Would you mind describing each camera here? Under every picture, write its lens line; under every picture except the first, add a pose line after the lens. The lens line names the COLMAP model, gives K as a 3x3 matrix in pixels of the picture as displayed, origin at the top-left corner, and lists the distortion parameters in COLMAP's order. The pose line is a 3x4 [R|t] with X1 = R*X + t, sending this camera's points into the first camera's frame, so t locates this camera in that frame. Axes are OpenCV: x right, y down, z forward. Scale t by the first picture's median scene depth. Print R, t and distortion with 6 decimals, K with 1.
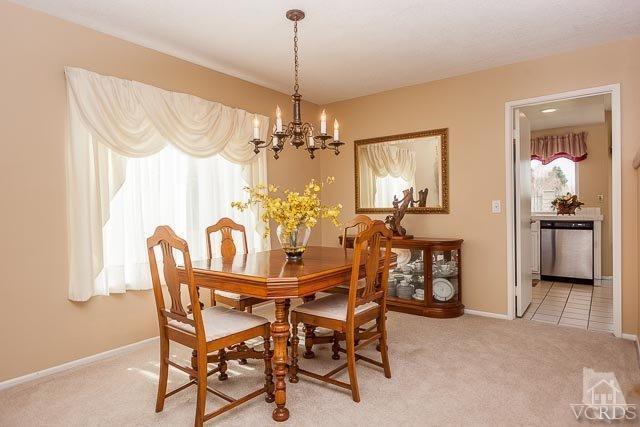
lens RADIAL K [[375.7, 0, 320.0], [0, 375.7, 213.5], [0, 0, 1]] dist [-0.000542, 0.000177]
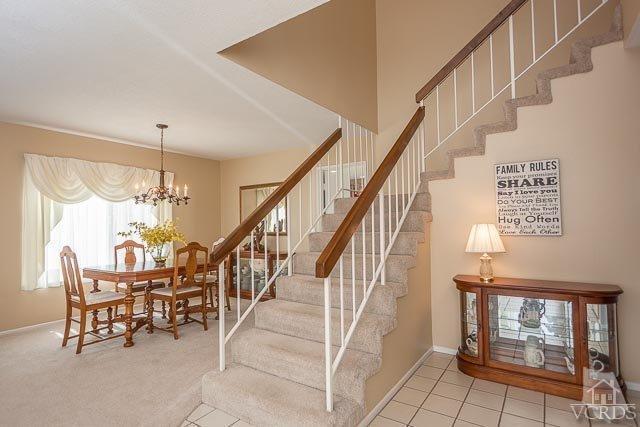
lens RADIAL K [[340.5, 0, 320.0], [0, 340.5, 213.5], [0, 0, 1]] dist [0.000673, 0.000475]
pose [[0.998123, 0.000388, 0.061232, 0.532241], [0.002744, 0.998692, -0.051059, -0.028593], [-0.061172, 0.051131, 0.996817, -0.576372]]
